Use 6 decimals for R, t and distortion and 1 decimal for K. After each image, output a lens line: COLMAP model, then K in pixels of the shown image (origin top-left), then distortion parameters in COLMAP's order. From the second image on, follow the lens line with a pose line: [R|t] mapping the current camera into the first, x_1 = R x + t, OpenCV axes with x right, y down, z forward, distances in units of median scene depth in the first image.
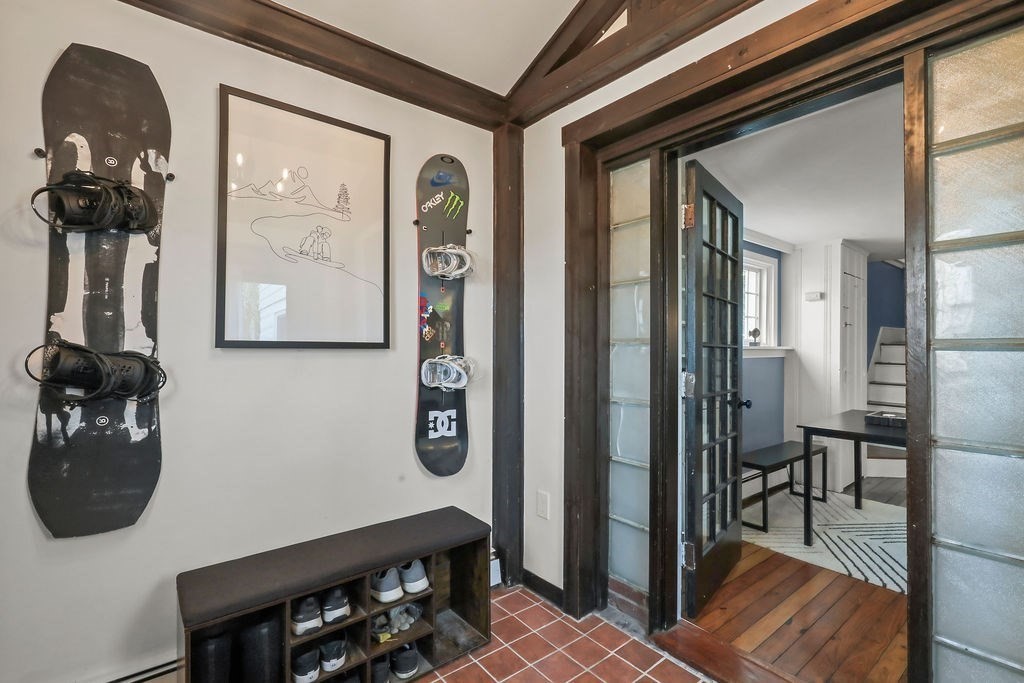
lens RADIAL K [[459.9, 0, 513.6], [0, 459.9, 350.7], [0, 0, 1]] dist [-0.001104, -0.000775]
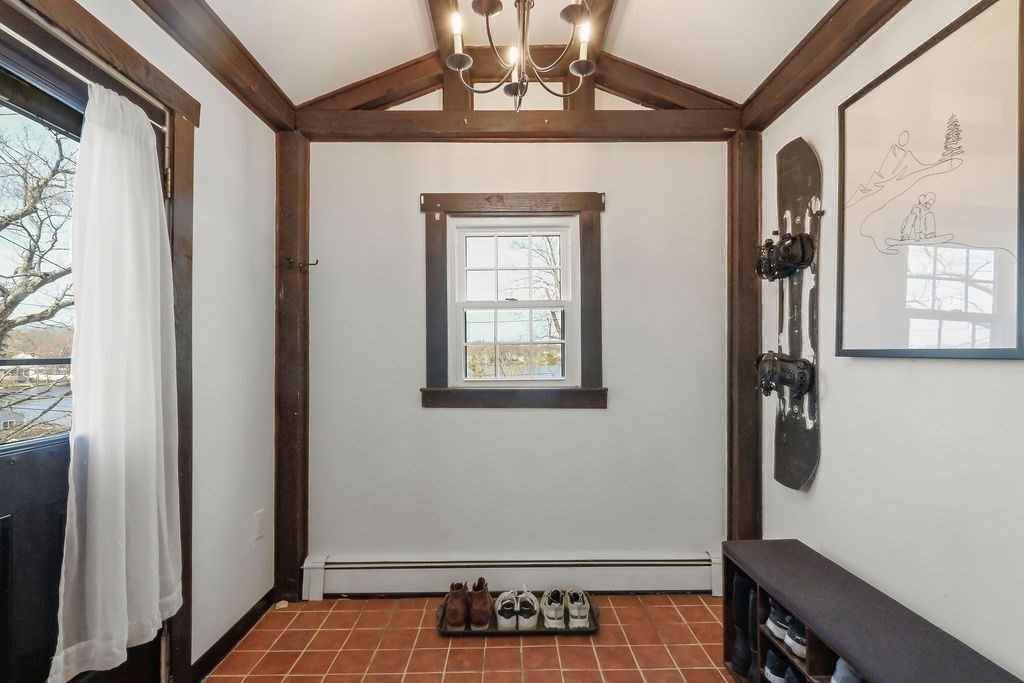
lens RADIAL K [[459.9, 0, 513.6], [0, 459.9, 350.7], [0, 0, 1]] dist [-0.001104, -0.000775]
pose [[-0.605802, -0.005880, -0.795594, 0.702150], [-0.004653, 0.999982, -0.003848, -0.012956], [0.795602, 0.001371, -0.605818, 1.123188]]
